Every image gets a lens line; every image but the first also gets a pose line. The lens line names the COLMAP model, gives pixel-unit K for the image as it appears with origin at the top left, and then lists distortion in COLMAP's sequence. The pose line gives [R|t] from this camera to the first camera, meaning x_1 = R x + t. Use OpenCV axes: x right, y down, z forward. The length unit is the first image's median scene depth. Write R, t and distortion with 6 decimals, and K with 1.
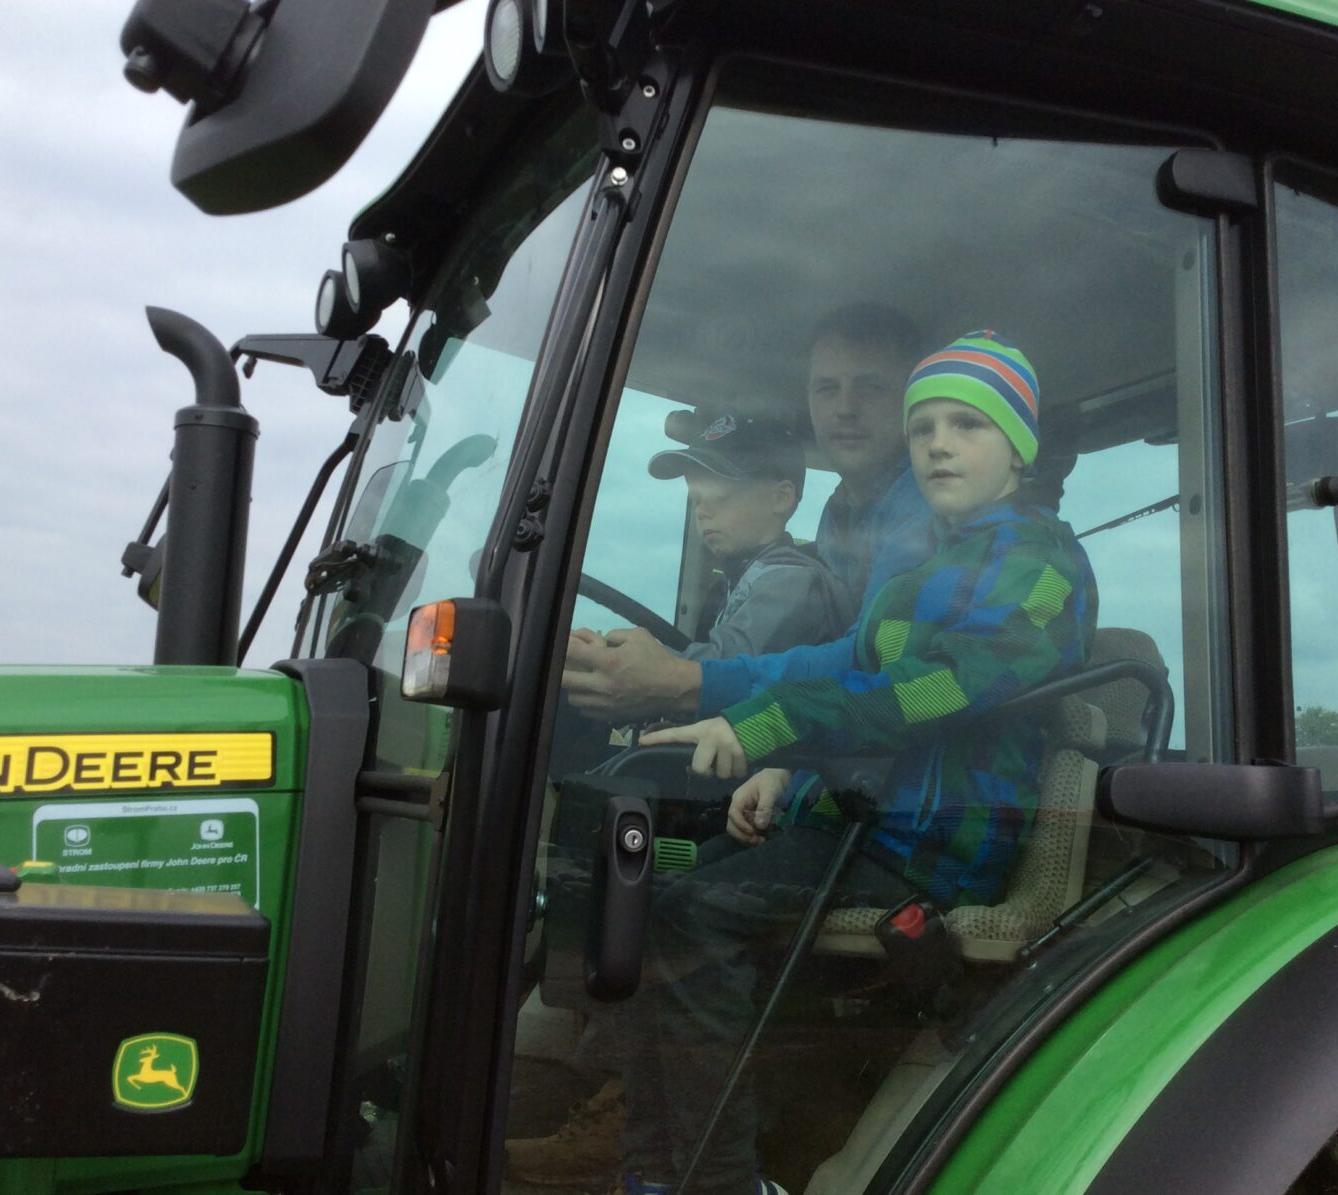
lens RADIAL K [[1386.0, 0, 669.0], [0, 1386.0, 597.5], [0, 0, 1]] dist [0.087611, -0.268916]
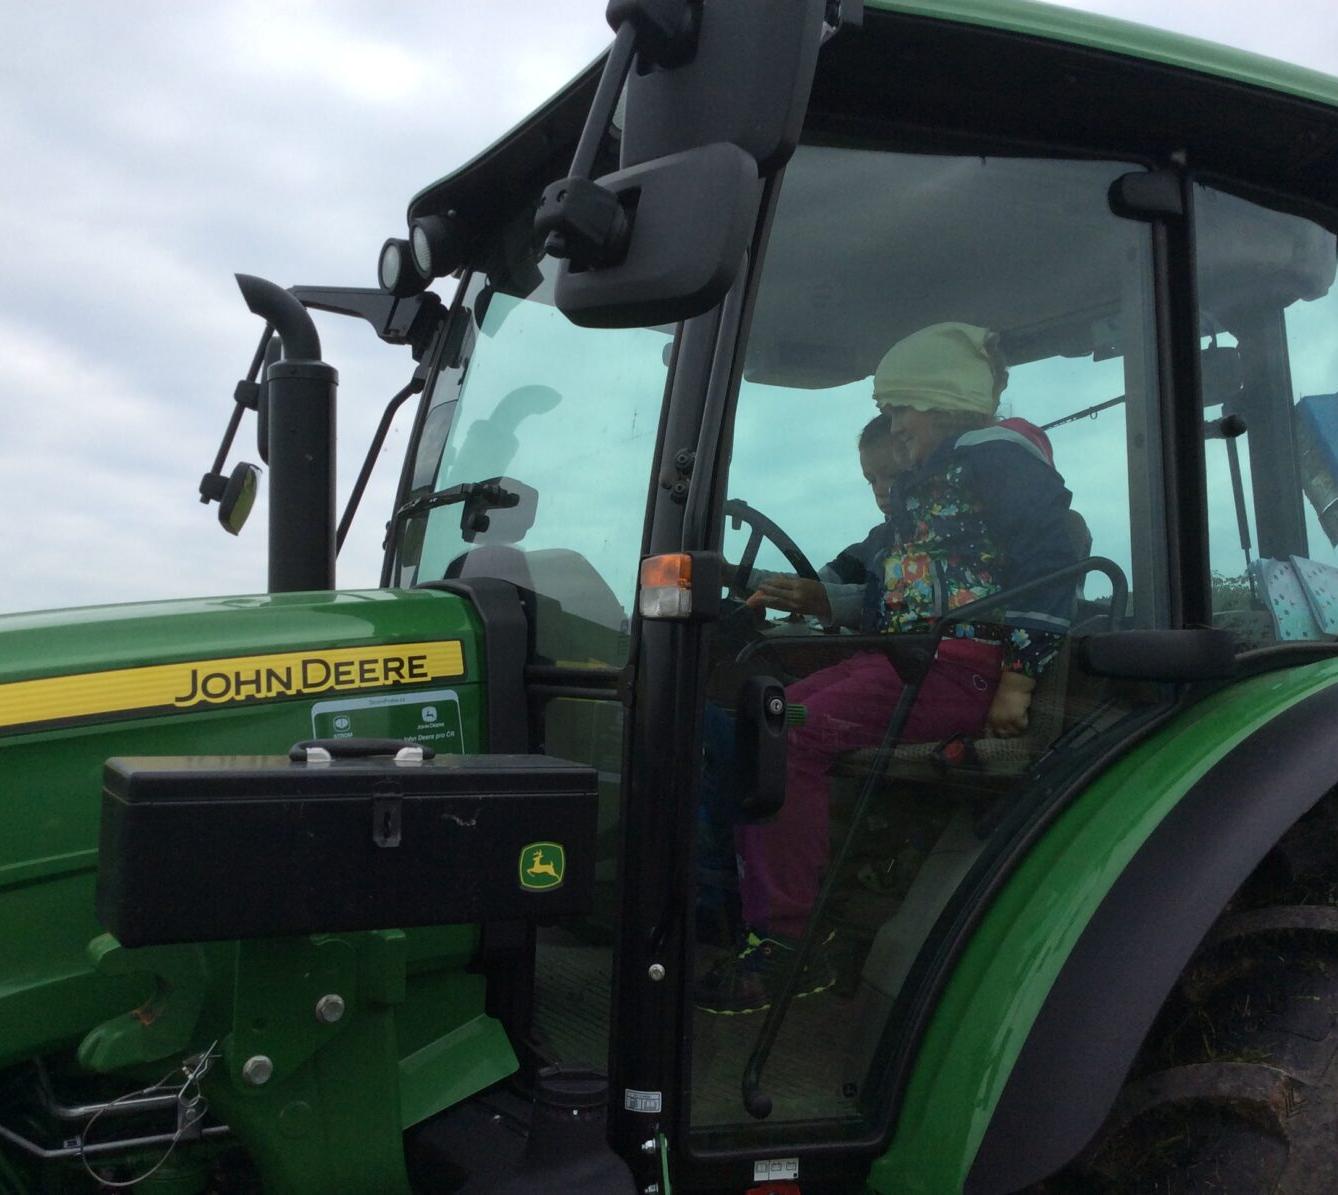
lens RADIAL K [[1386.0, 0, 669.0], [0, 1386.0, 597.5], [0, 0, 1]] dist [0.087611, -0.268916]
pose [[0.996398, -0.047358, 0.070340, -0.185548], [0.040814, 0.994948, 0.091723, -0.058177], [-0.074329, -0.088522, 0.993297, -0.334310]]
